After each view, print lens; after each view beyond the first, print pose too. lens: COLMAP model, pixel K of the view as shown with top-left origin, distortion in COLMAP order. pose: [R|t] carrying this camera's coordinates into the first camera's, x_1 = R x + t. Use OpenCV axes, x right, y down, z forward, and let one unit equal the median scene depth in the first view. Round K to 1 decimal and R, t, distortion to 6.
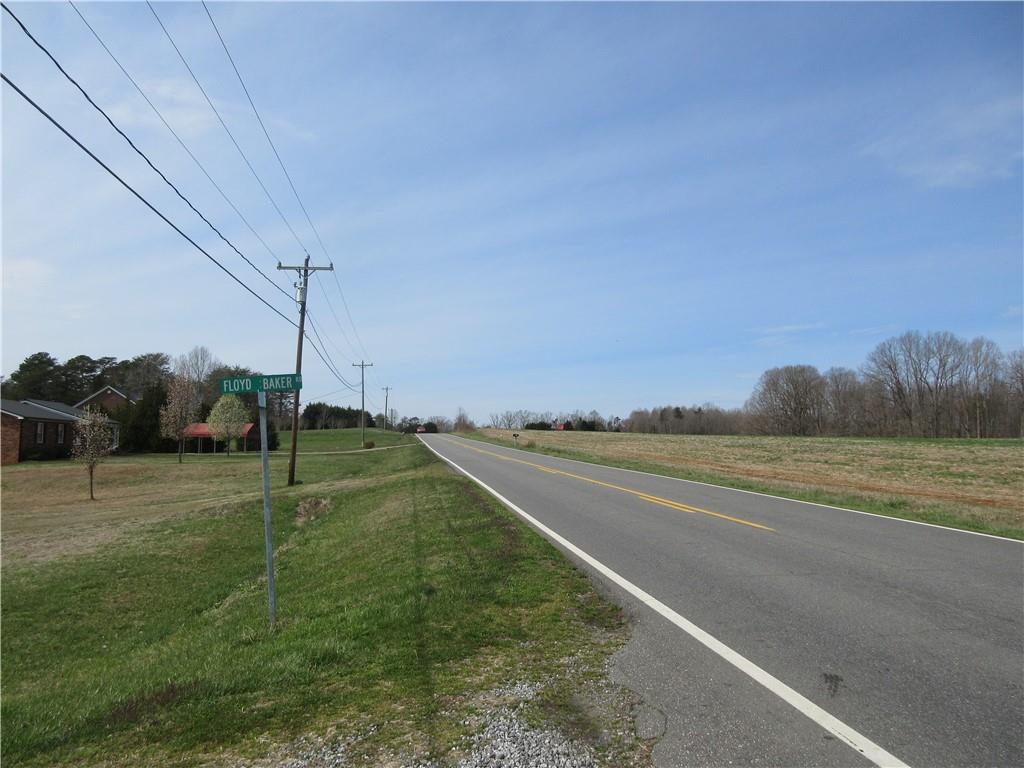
lens RADIAL K [[717.7, 0, 512.0], [0, 717.7, 384.0], [0, 0, 1]] dist [-0.003151, -0.000975]
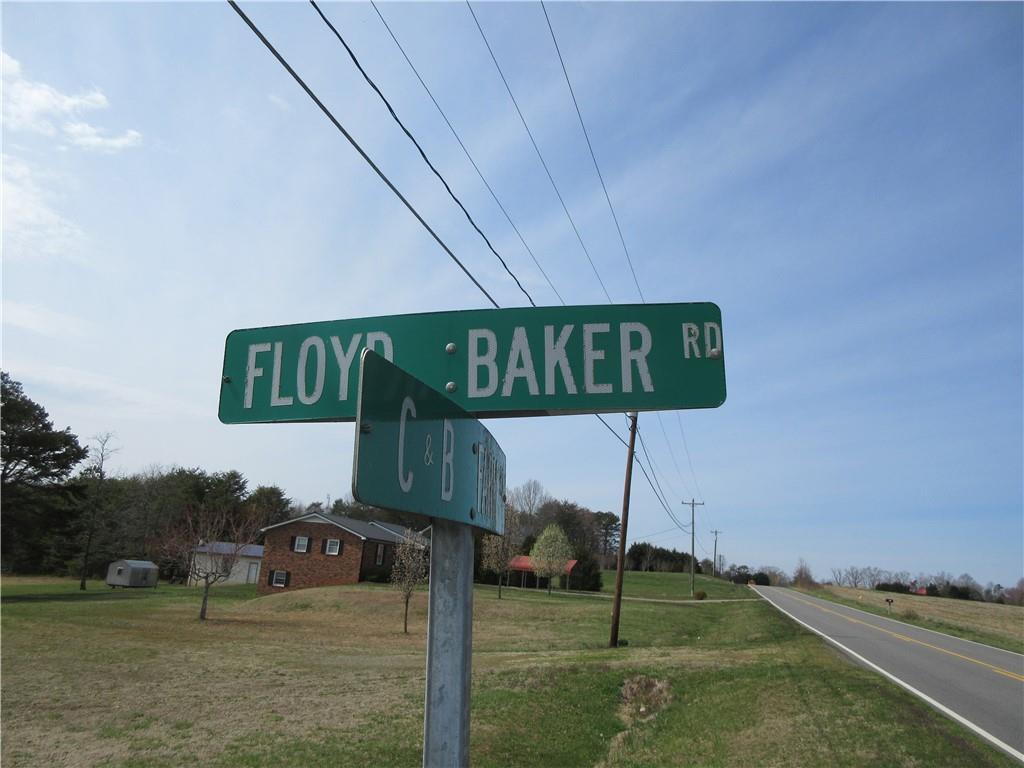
lens RADIAL K [[717.7, 0, 512.0], [0, 717.7, 384.0], [0, 0, 1]] dist [-0.003151, -0.000975]
pose [[0.903040, -0.028711, -0.428595, -0.034104], [-0.054798, 0.981912, -0.181236, 0.003795], [0.426046, 0.187150, 0.885132, 0.108431]]
